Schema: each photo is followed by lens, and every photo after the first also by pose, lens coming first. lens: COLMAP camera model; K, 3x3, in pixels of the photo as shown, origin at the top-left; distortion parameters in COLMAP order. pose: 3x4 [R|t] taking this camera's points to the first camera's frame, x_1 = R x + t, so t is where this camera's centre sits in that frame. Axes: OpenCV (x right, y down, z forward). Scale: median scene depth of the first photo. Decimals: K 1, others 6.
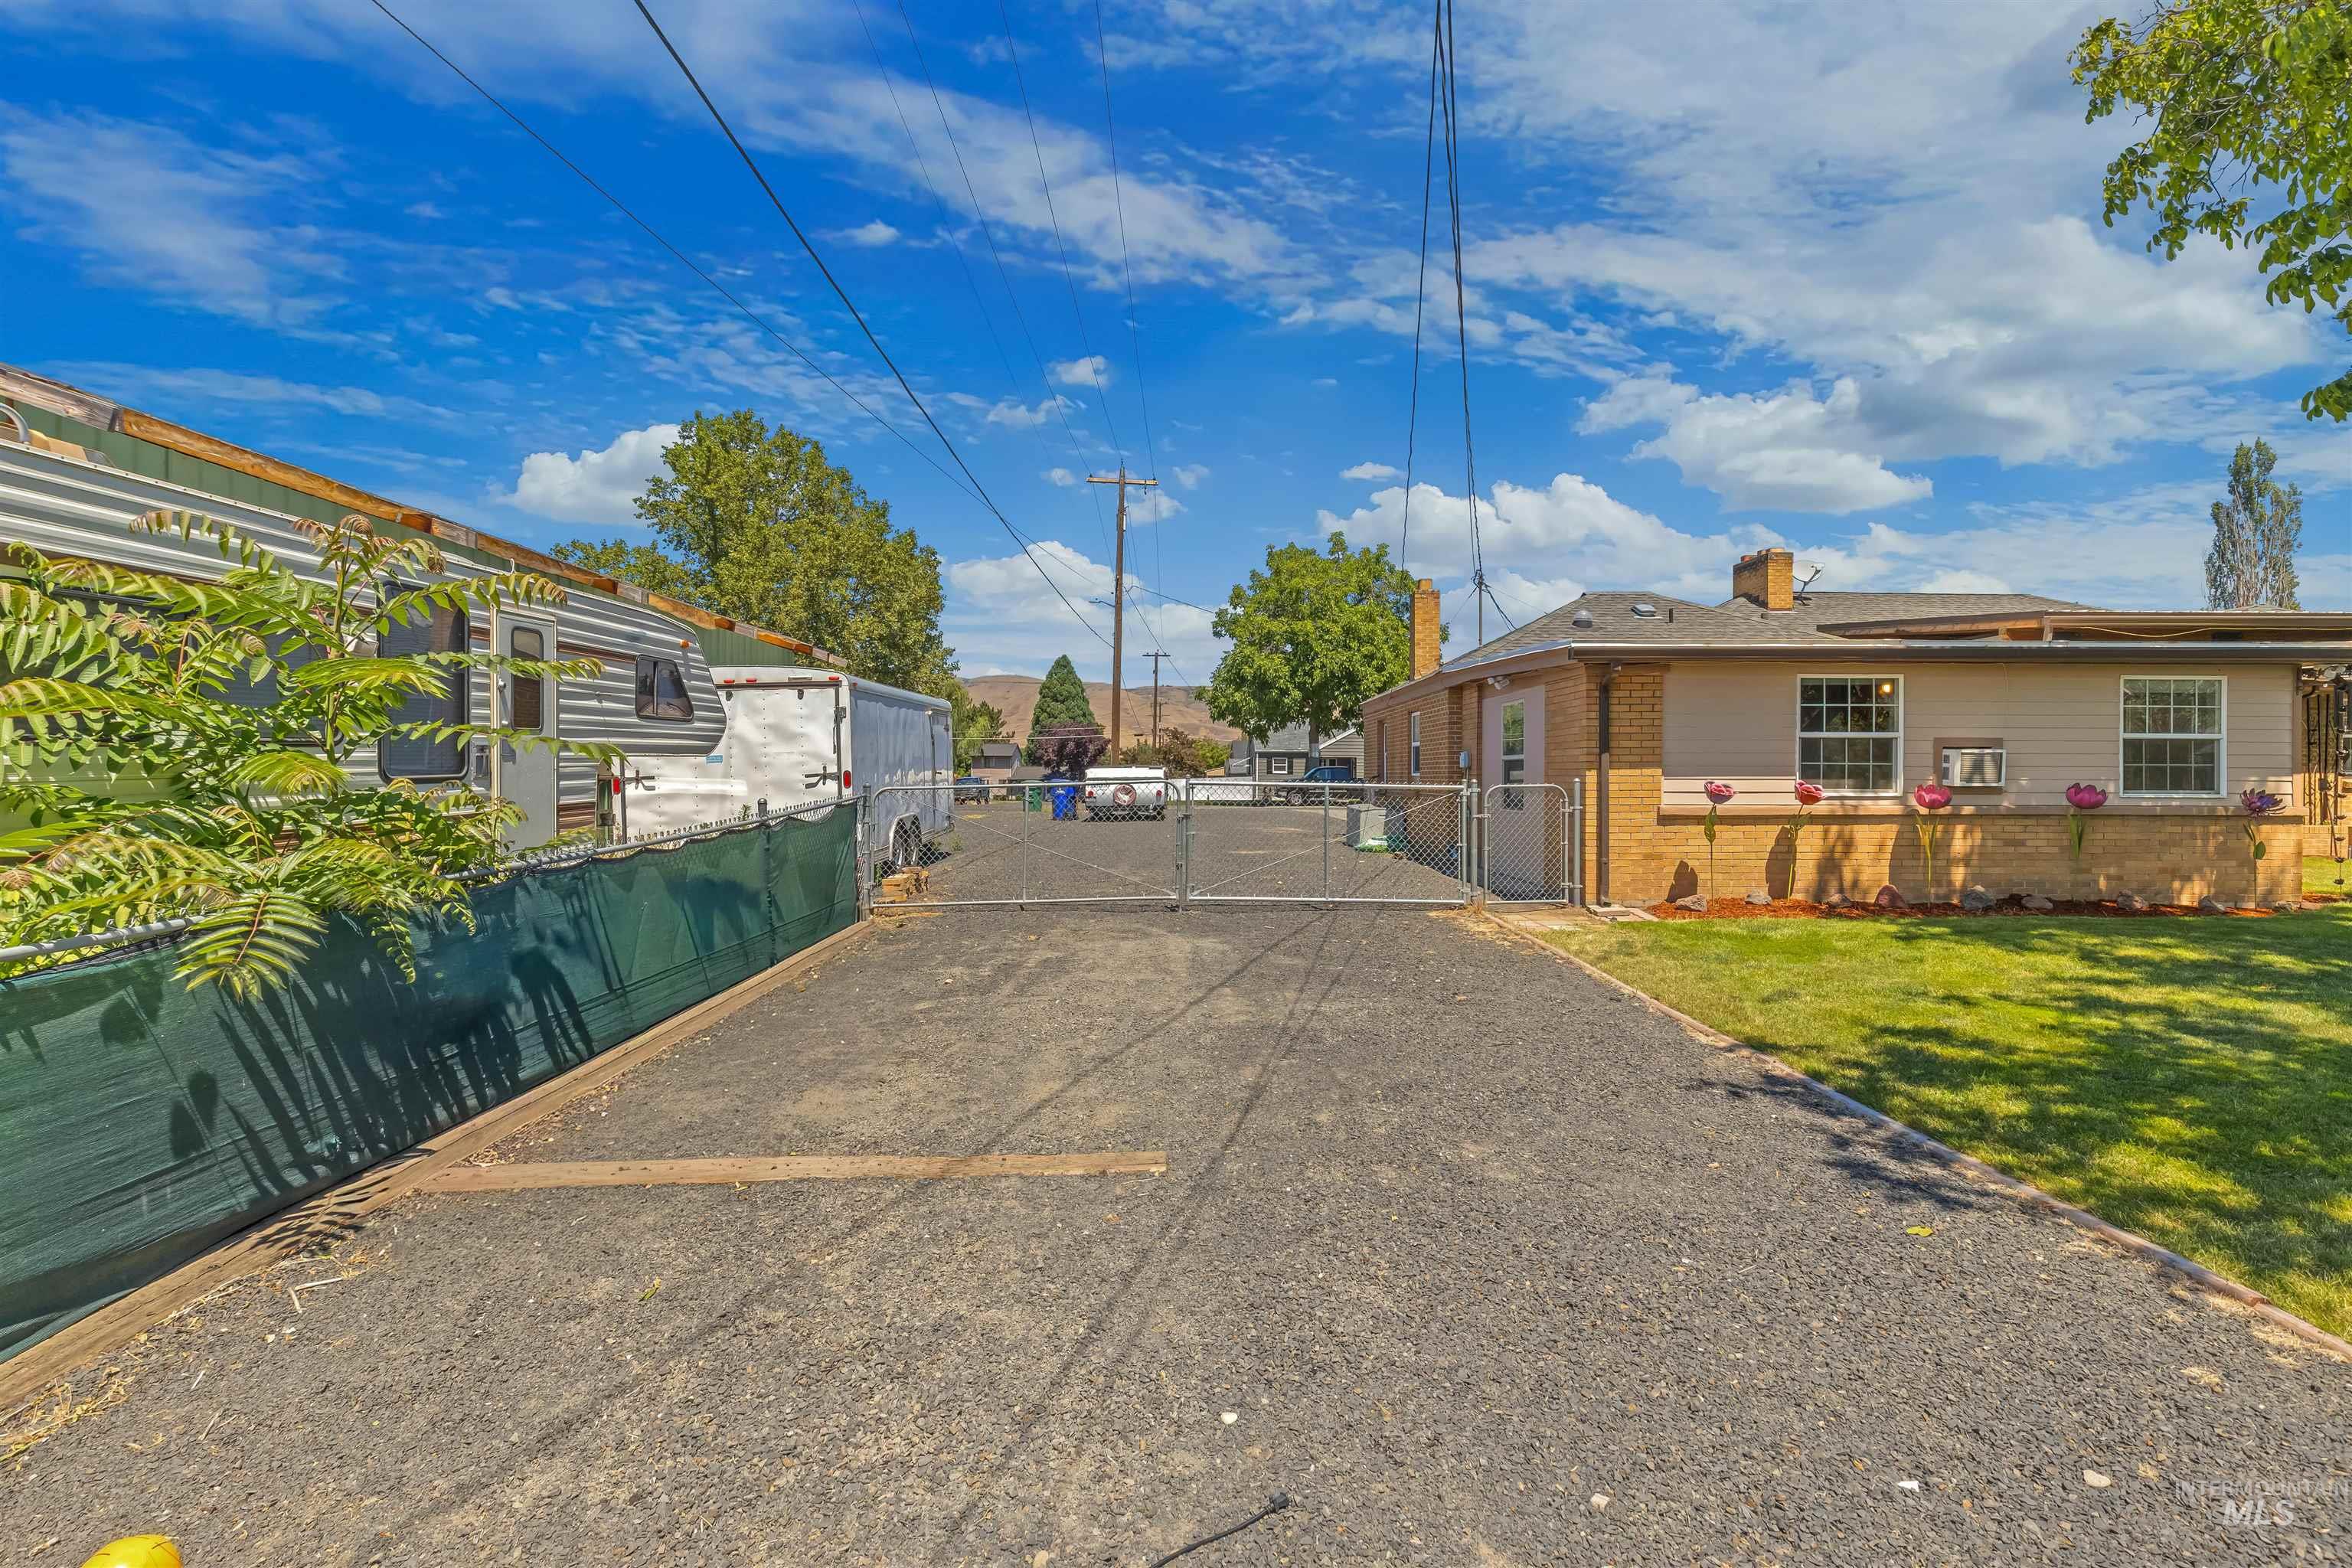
lens RADIAL K [[1055.5, 0, 1176.0], [0, 1055.5, 784.0], [0, 0, 1]] dist [-0.004228, 0.000066]
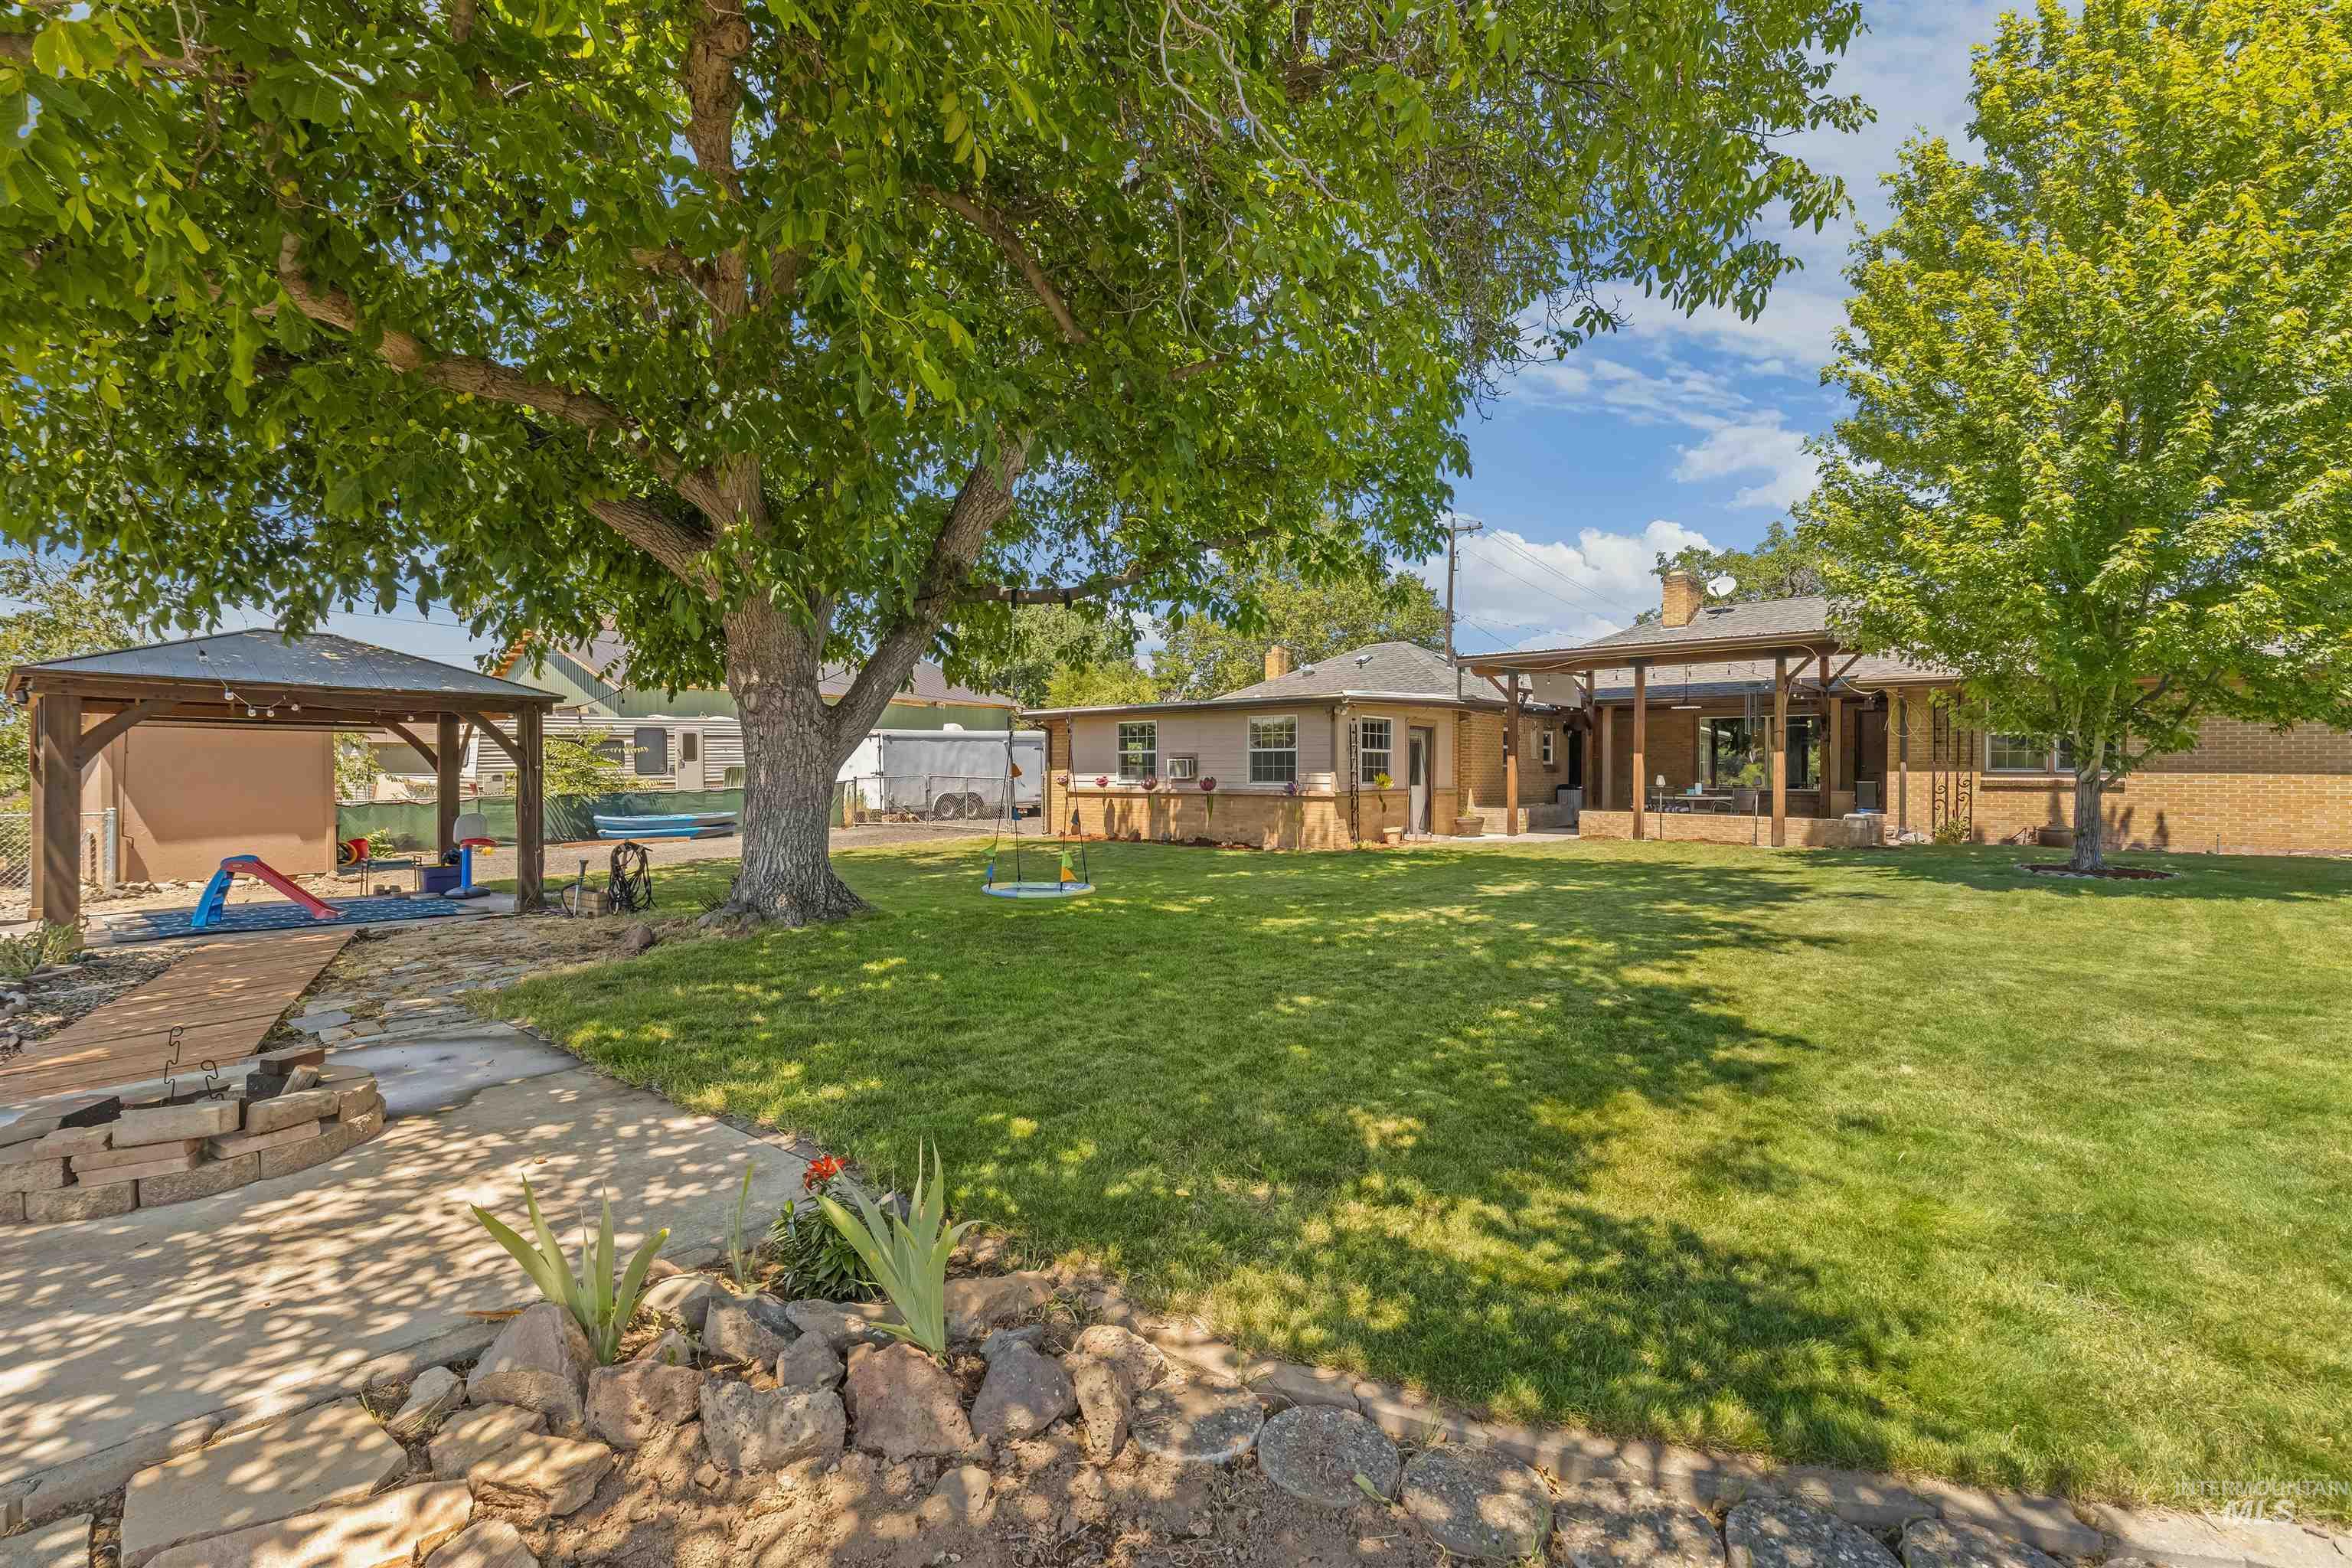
lens RADIAL K [[1055.5, 0, 1176.0], [0, 1055.5, 784.0], [0, 0, 1]] dist [-0.004228, 0.000066]
pose [[0.751327, 0.006252, -0.659900, 2.030034], [-0.006978, 0.999974, 0.001528, 0.008849], [0.659893, 0.003457, 0.751352, -0.432361]]
